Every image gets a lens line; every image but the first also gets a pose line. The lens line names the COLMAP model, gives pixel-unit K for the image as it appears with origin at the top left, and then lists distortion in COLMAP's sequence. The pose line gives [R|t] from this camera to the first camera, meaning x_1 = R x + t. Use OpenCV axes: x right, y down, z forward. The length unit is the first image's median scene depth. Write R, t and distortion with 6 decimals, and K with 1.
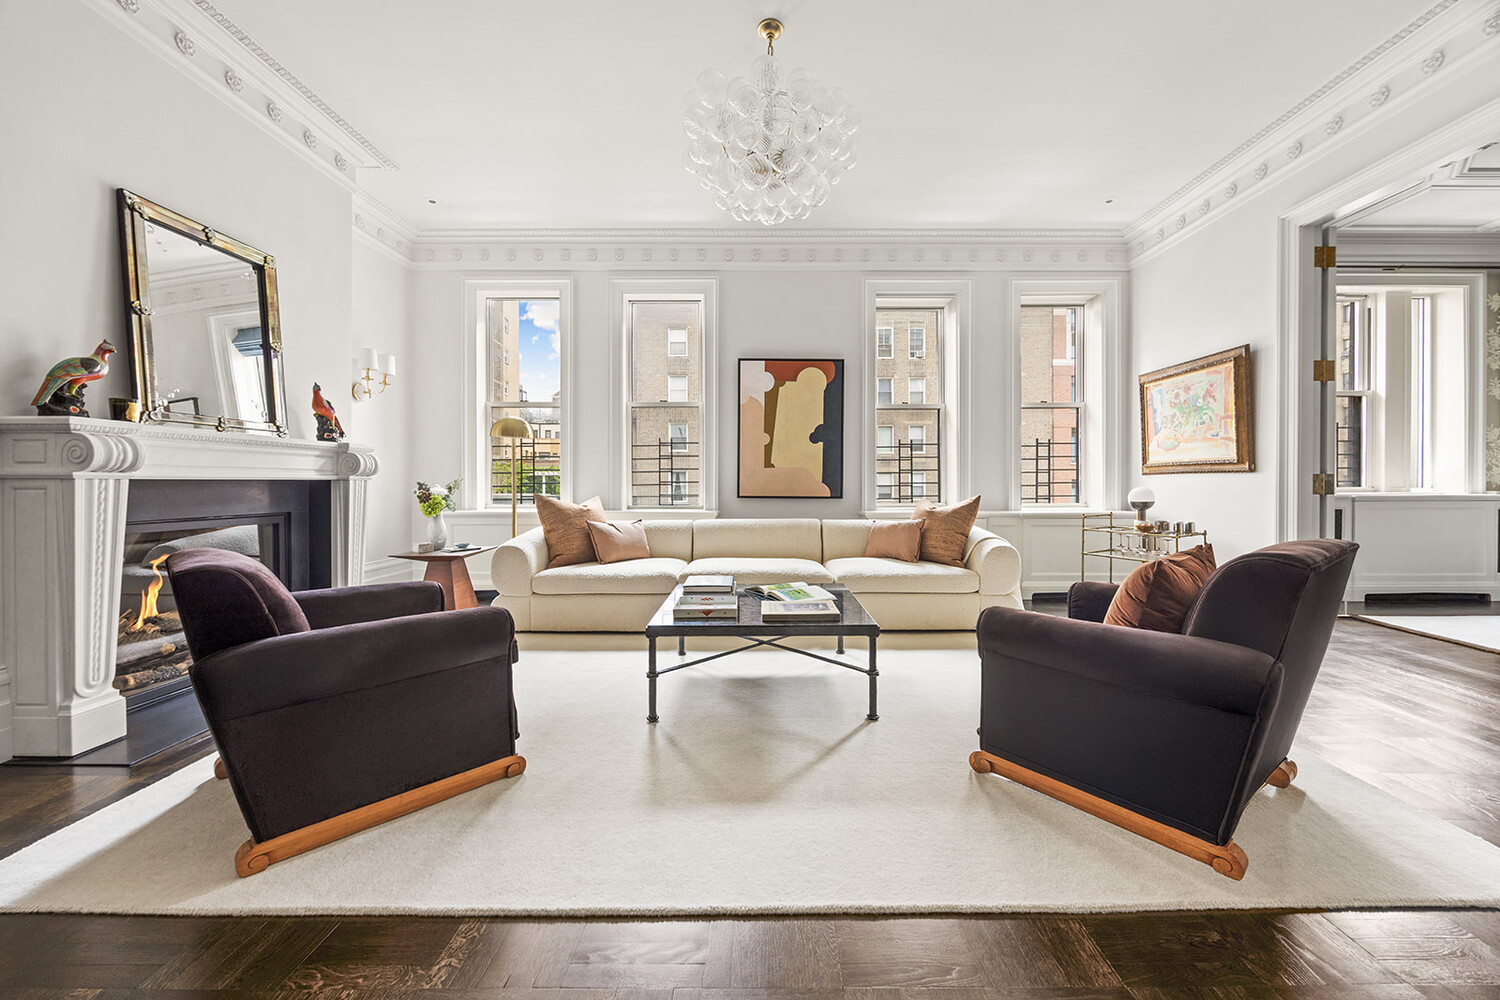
lens RADIAL K [[585.6, 0, 753.1], [0, 585.6, 492.8], [0, 0, 1]] dist [0.000924, 0.000140]
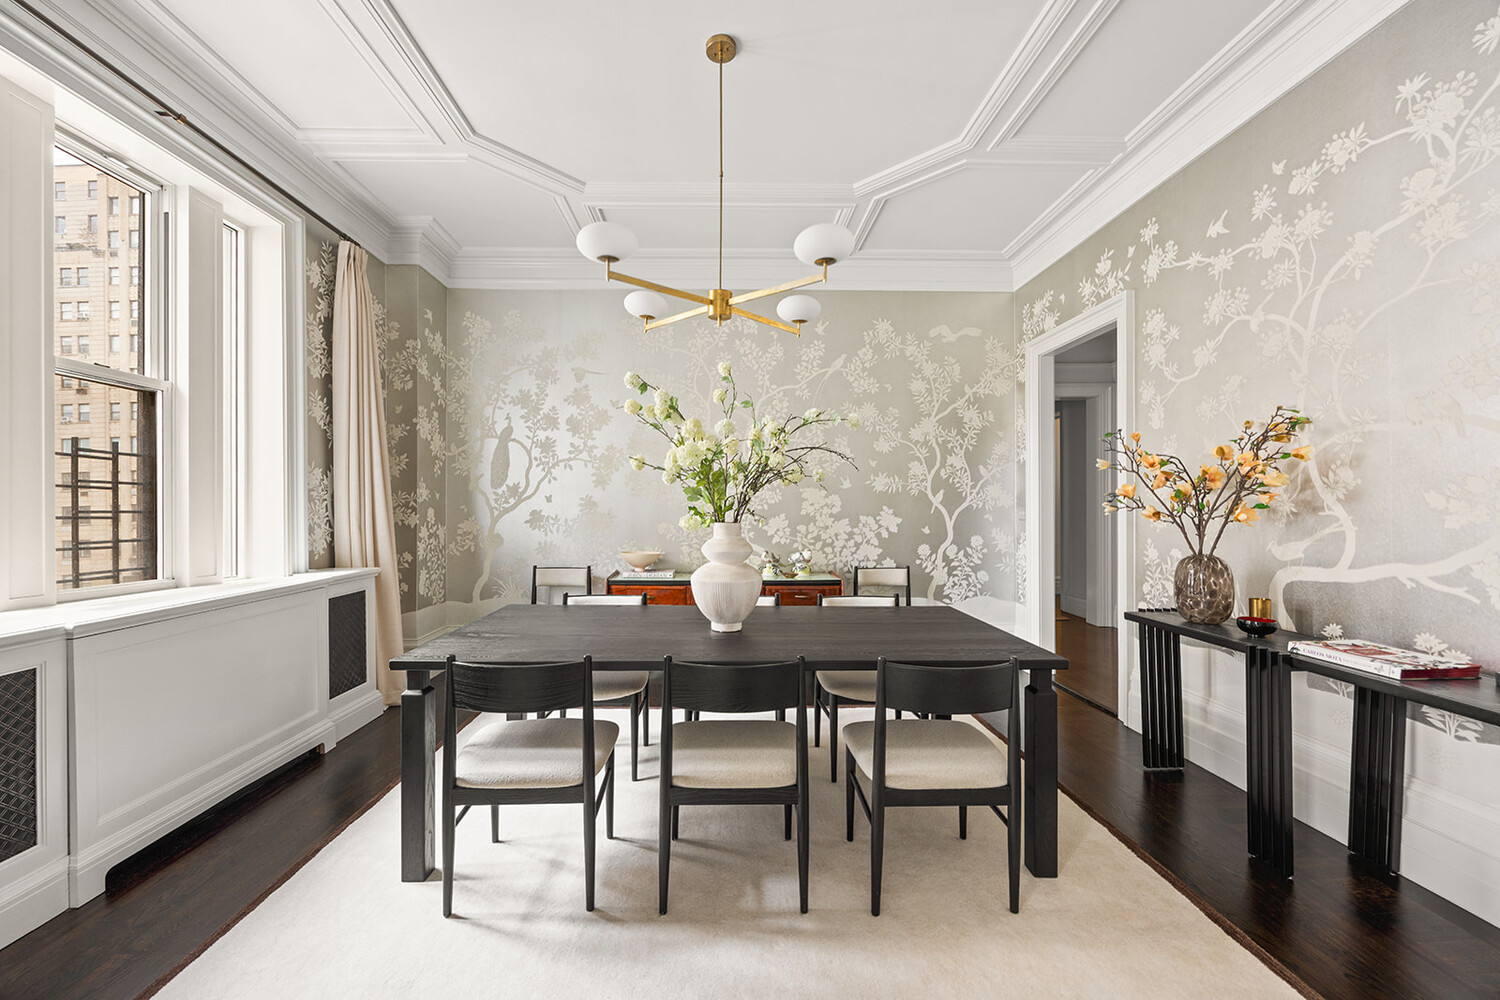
lens RADIAL K [[582.4, 0, 750.0], [0, 582.4, 500.0], [0, 0, 1]] dist [-0.000088, -0.000031]
pose [[-0.045425, 0.009341, 0.998924, 0.648226], [0.018851, 0.999786, -0.008492, -0.065283], [-0.998790, 0.018445, -0.045591, 0.596377]]
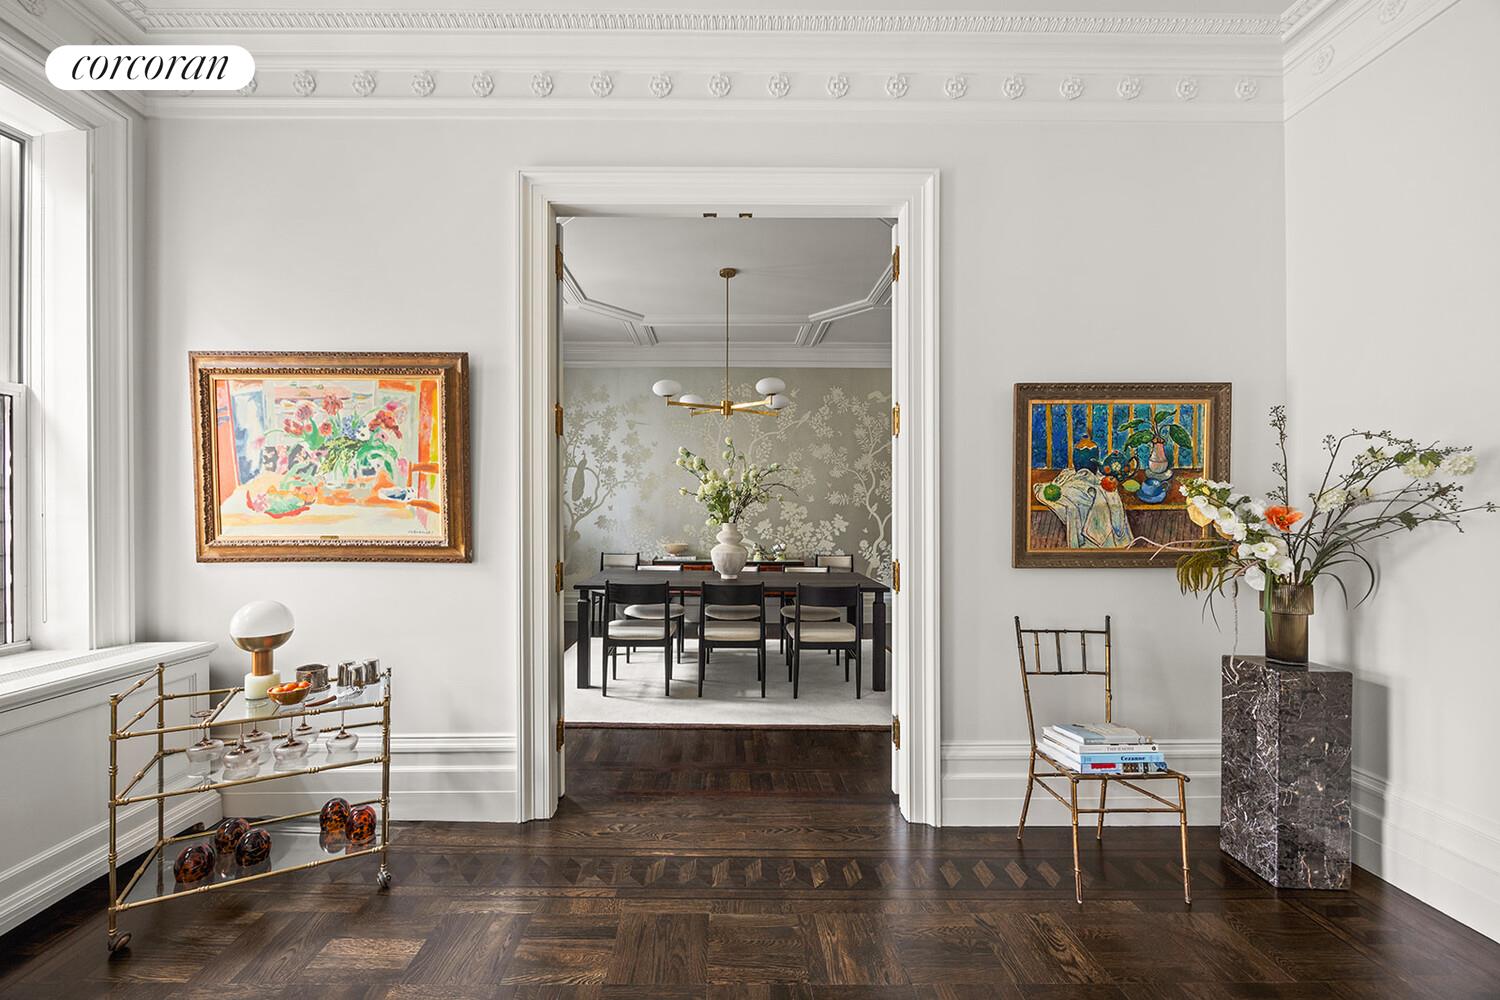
lens RADIAL K [[587.8, 0, 743.6], [0, 587.8, 511.3], [0, 0, 1]] dist [-0.000132, -0.000048]
pose [[-0.028164, -0.000216, 0.999603, 0.183754], [0.013850, 0.999904, 0.000606, -0.069716], [-0.999507, 0.013861, -0.028159, 0.597882]]
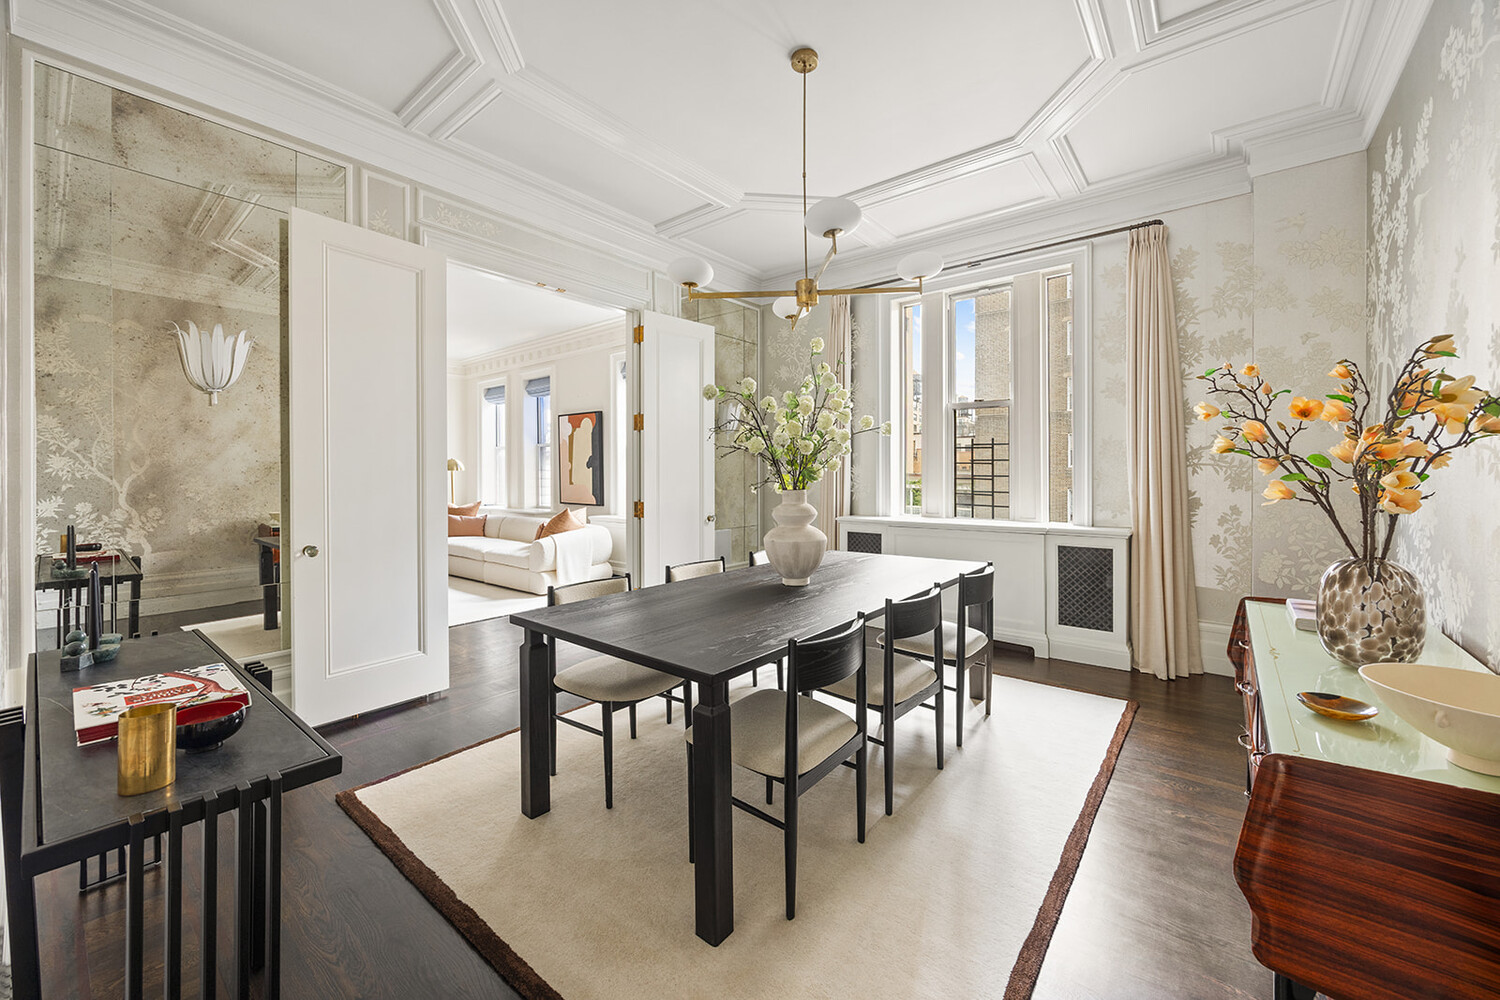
lens RADIAL K [[579.4, 0, 748.4], [0, 579.4, 477.8], [0, 0, 1]] dist [-0.000163, -0.000014]
pose [[0.779101, -0.000331, -0.626899, 1.482859], [-0.004824, 0.999967, -0.006523, -0.058738], [0.626880, 0.008106, 0.779073, 0.120134]]
